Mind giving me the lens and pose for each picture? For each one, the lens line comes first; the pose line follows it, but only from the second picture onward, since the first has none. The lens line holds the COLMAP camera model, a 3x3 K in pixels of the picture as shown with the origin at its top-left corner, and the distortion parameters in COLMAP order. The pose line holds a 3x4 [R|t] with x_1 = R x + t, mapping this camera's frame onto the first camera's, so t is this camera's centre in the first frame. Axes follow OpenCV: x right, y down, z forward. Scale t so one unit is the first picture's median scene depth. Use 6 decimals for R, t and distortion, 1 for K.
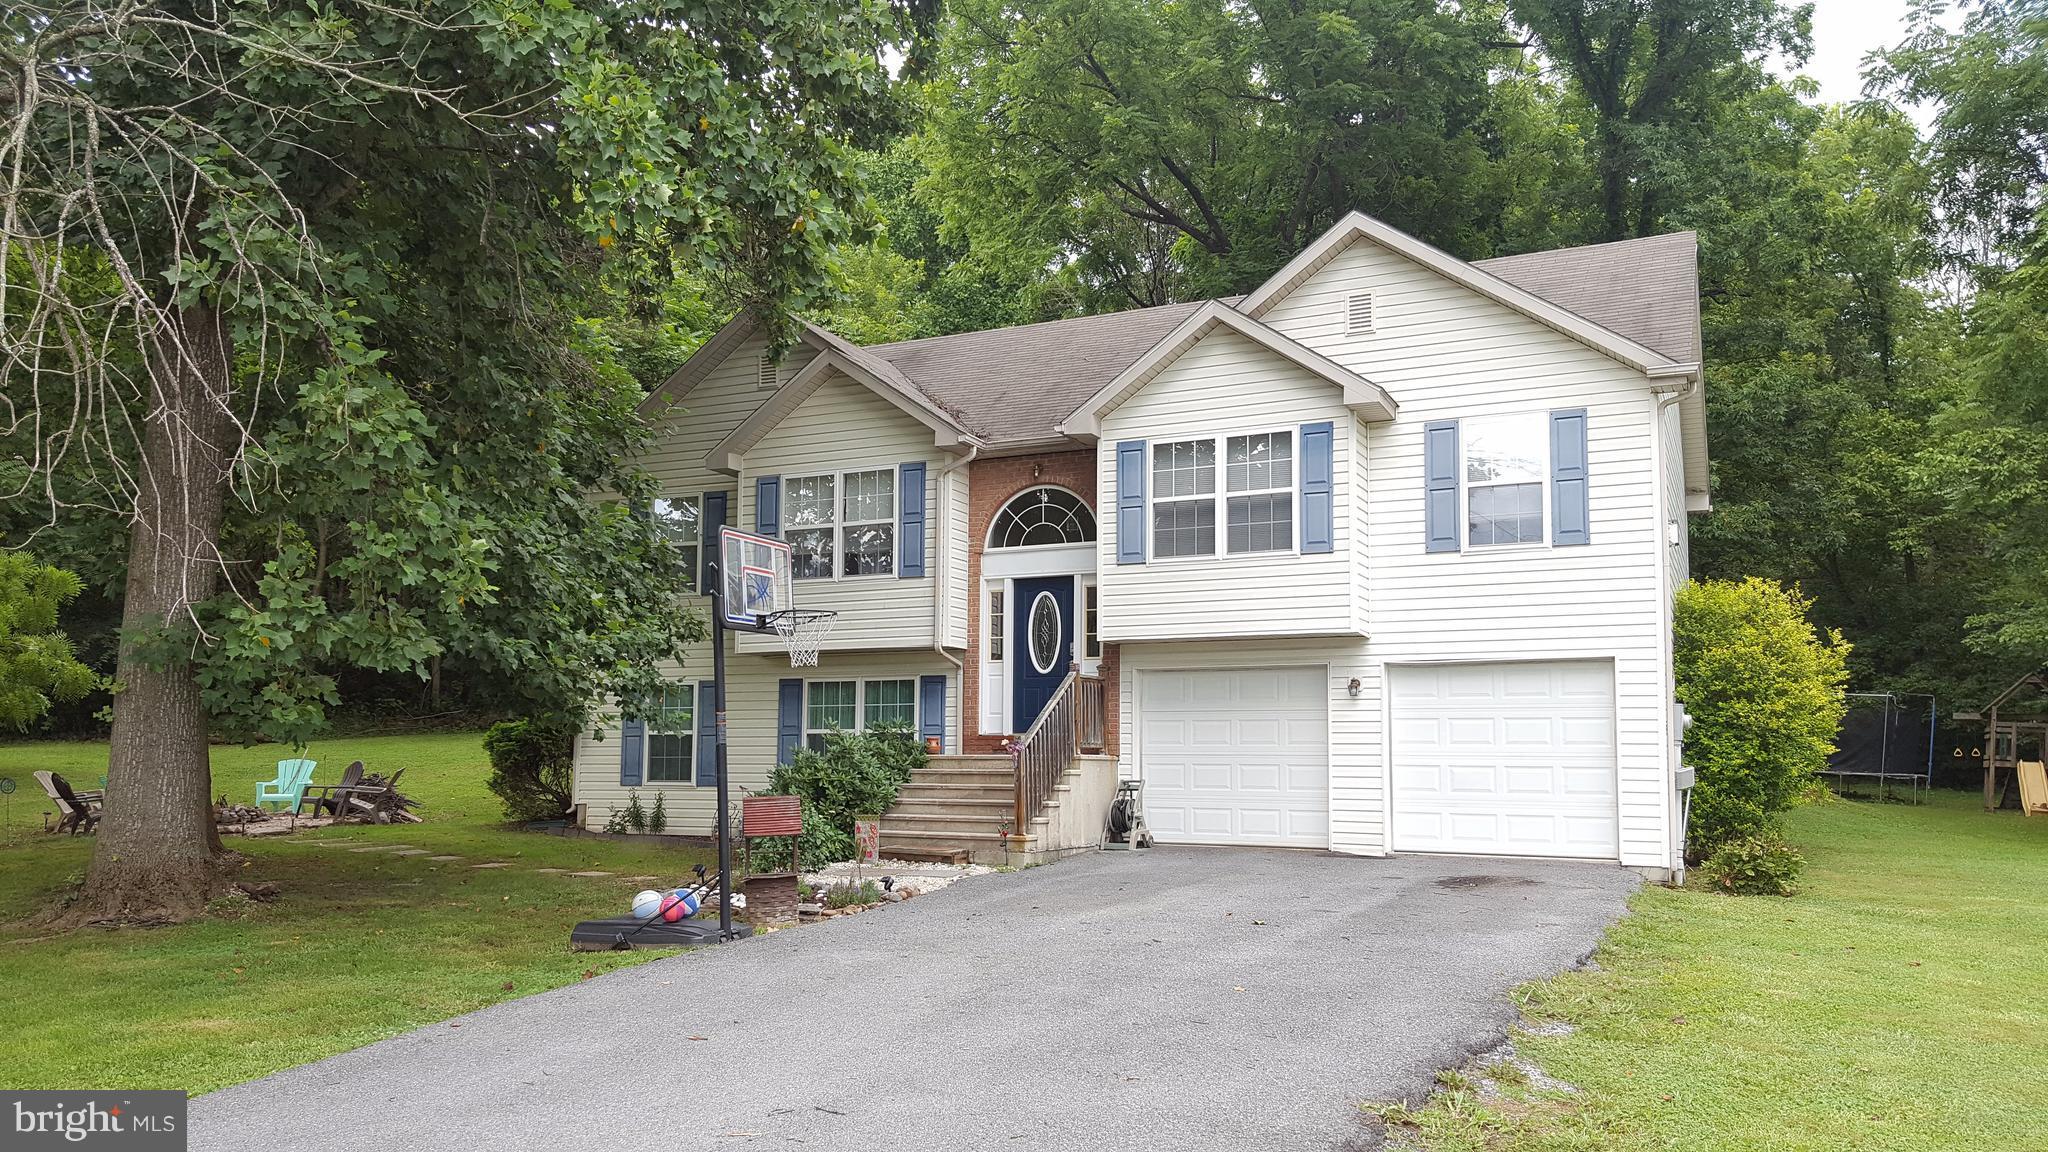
lens RADIAL K [[1515.9, 0, 1021.1], [0, 1515.9, 651.2], [0, 0, 1]] dist [0.008772, -0.000192]
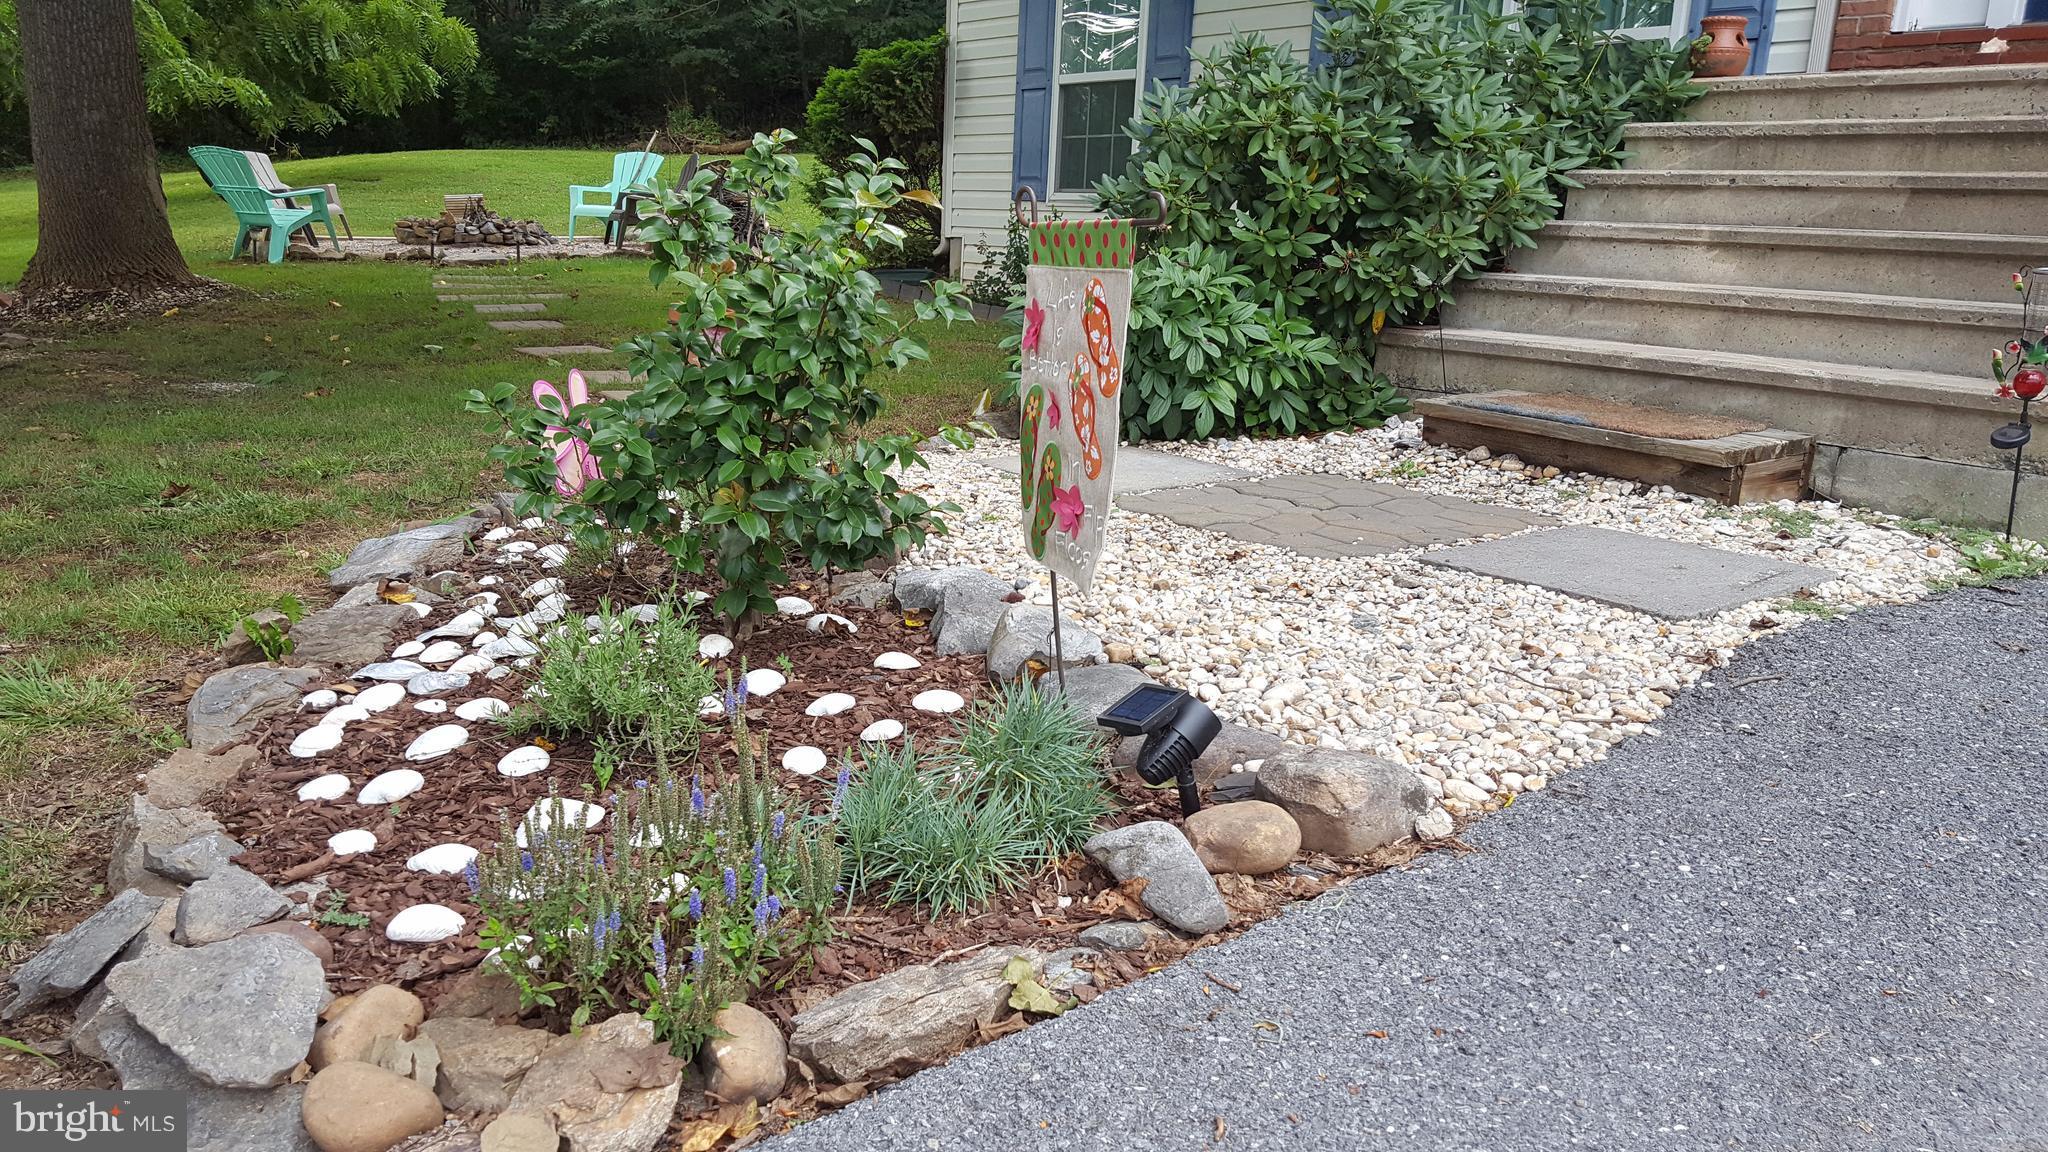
lens RADIAL K [[1515.9, 0, 1021.1], [0, 1515.9, 651.2], [0, 0, 1]] dist [0.008772, -0.000192]
pose [[0.884847, 0.152655, -0.440163, -0.033307], [0.003679, 0.942474, 0.334259, 0.079899], [0.465868, -0.297387, 0.833383, 0.708274]]
